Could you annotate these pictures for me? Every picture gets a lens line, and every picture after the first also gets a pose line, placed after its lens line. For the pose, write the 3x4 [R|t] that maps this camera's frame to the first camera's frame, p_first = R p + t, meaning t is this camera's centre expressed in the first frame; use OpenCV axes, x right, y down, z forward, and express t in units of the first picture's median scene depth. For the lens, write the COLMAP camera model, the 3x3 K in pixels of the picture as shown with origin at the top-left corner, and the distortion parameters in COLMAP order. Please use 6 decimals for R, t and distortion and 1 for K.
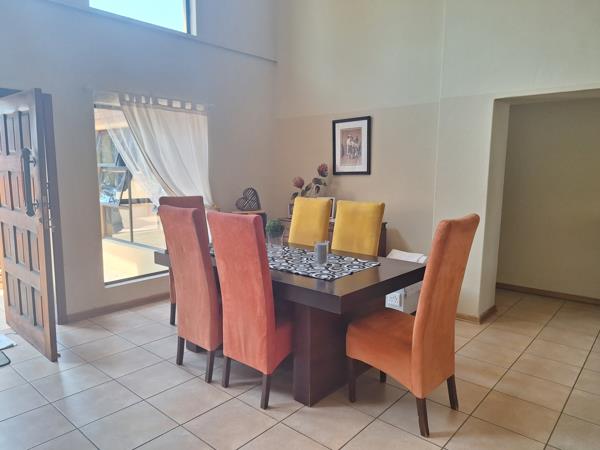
lens RADIAL K [[425.0, 0, 294.3], [0, 425.0, 228.4], [0, 0, 1]] dist [0.030237, -0.031525]
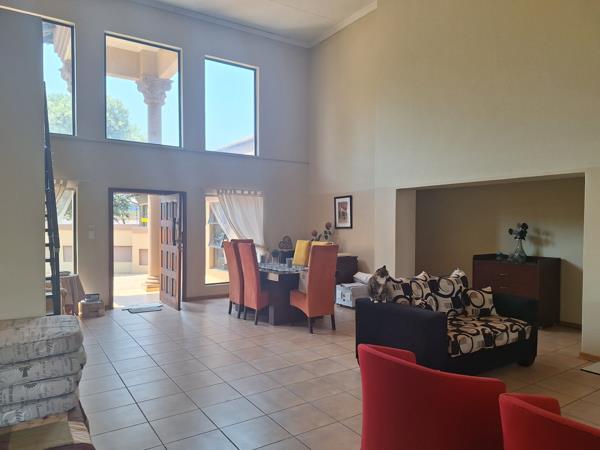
lens RADIAL K [[425.0, 0, 303.4], [0, 425.0, 226.3], [0, 0, 1]] dist [0.030237, -0.031525]
pose [[0.966826, -0.002270, -0.255425, 0.483562], [-0.032318, 0.990838, -0.131135, 0.107828], [0.253383, 0.135039, 0.957894, -0.779354]]
